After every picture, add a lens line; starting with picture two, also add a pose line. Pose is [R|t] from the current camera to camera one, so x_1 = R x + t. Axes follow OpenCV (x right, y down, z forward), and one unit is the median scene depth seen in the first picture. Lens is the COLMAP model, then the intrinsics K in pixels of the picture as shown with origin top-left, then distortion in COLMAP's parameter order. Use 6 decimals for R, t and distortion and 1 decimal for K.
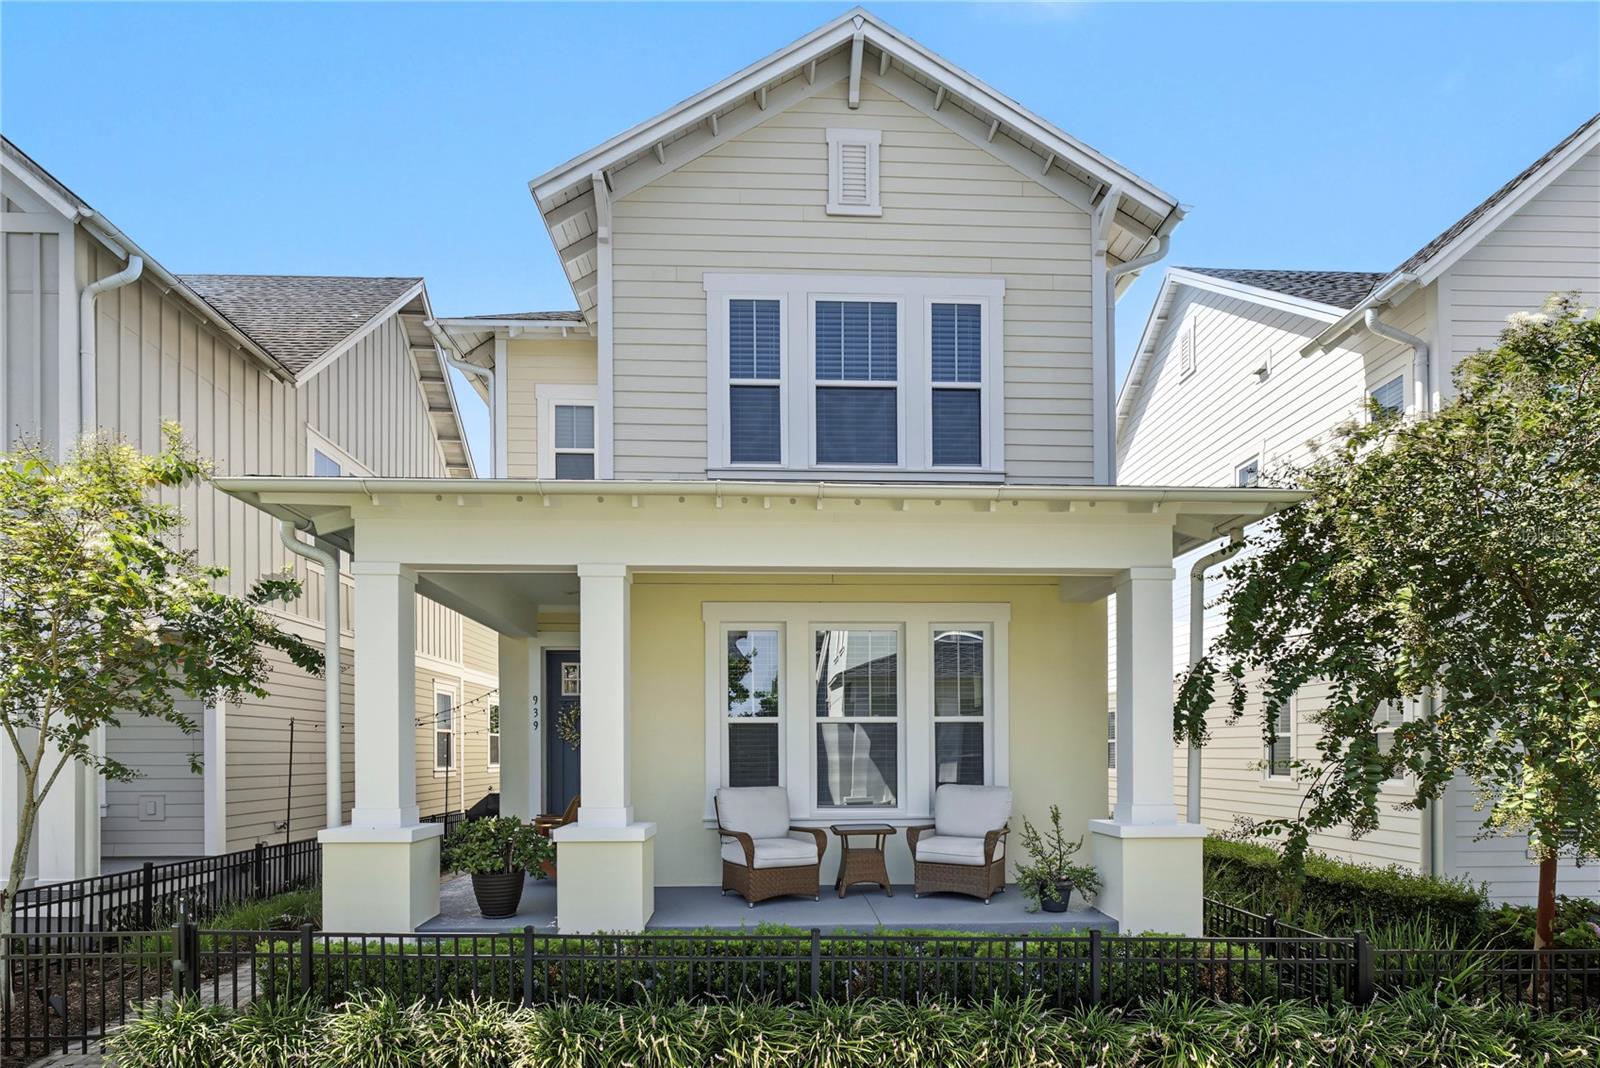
lens RADIAL K [[868.5, 0, 887.7], [0, 868.5, 761.0], [0, 0, 1]] dist [0.001416, 0.002077]
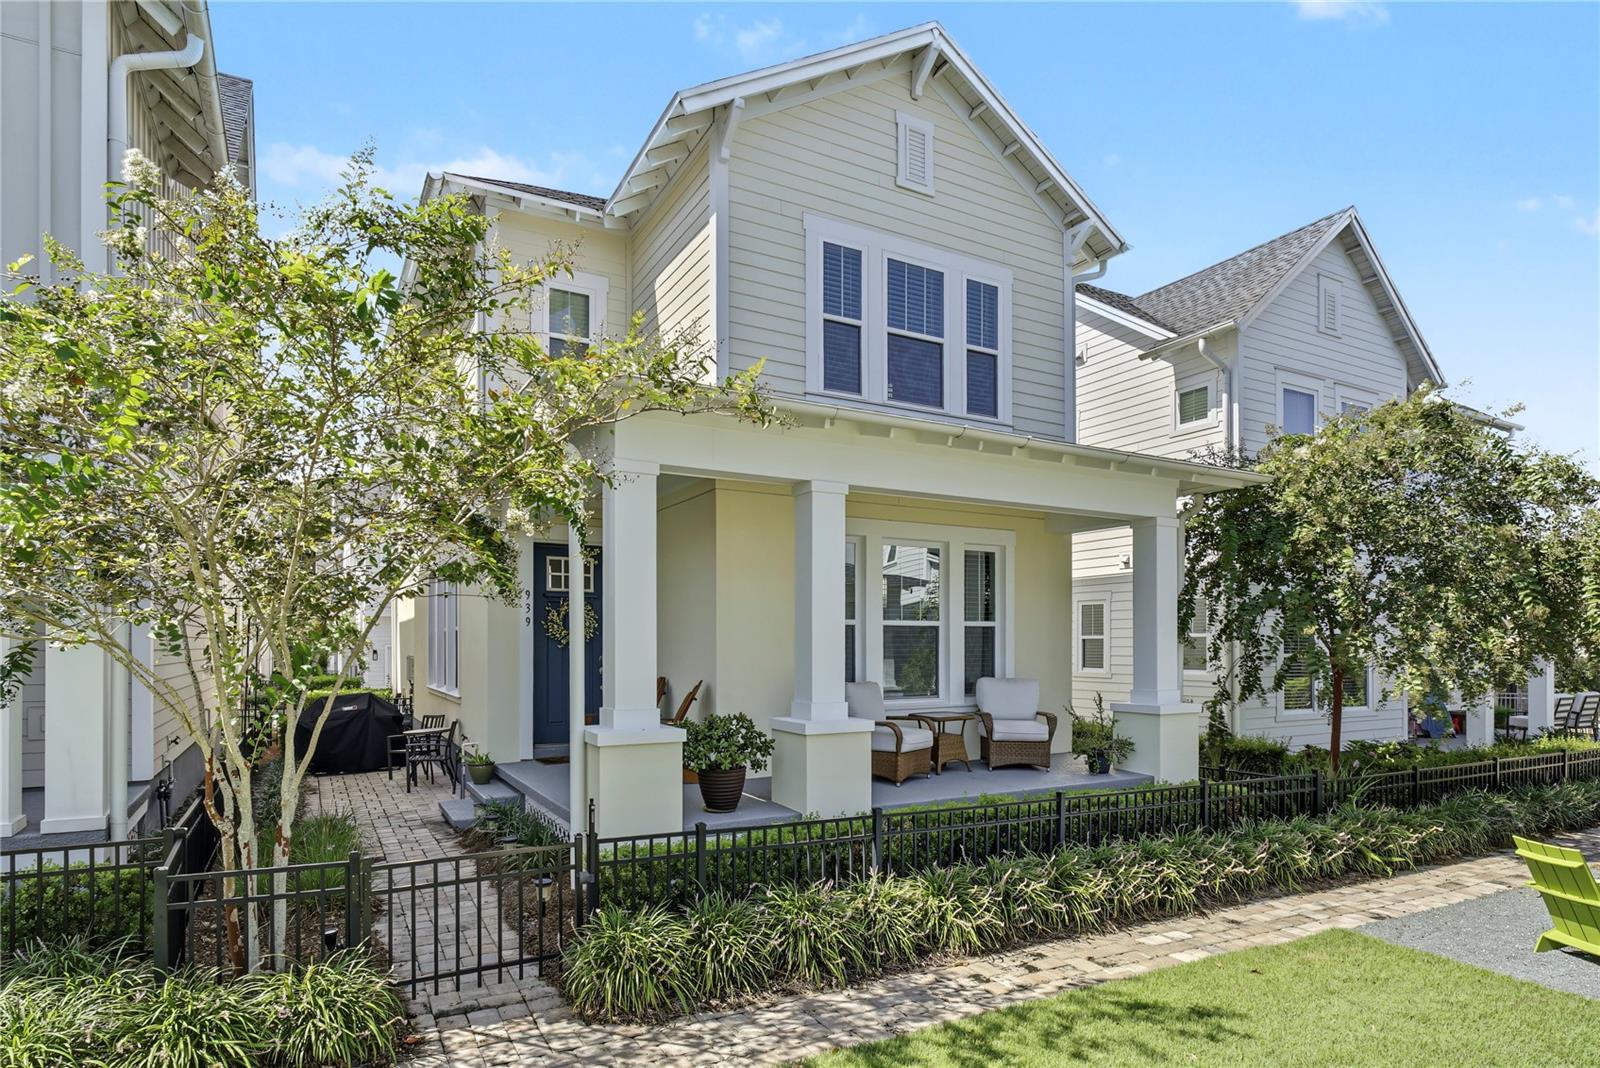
lens RADIAL K [[879.5, 0, 798.2], [0, 879.5, 651.8], [0, 0, 1]] dist [0.002553, -0.000260]
pose [[0.890467, -0.001211, 0.455045, -0.718556], [0.000847, 0.999999, 0.001004, -0.010162], [-0.455046, -0.000508, 0.890468, 0.018207]]
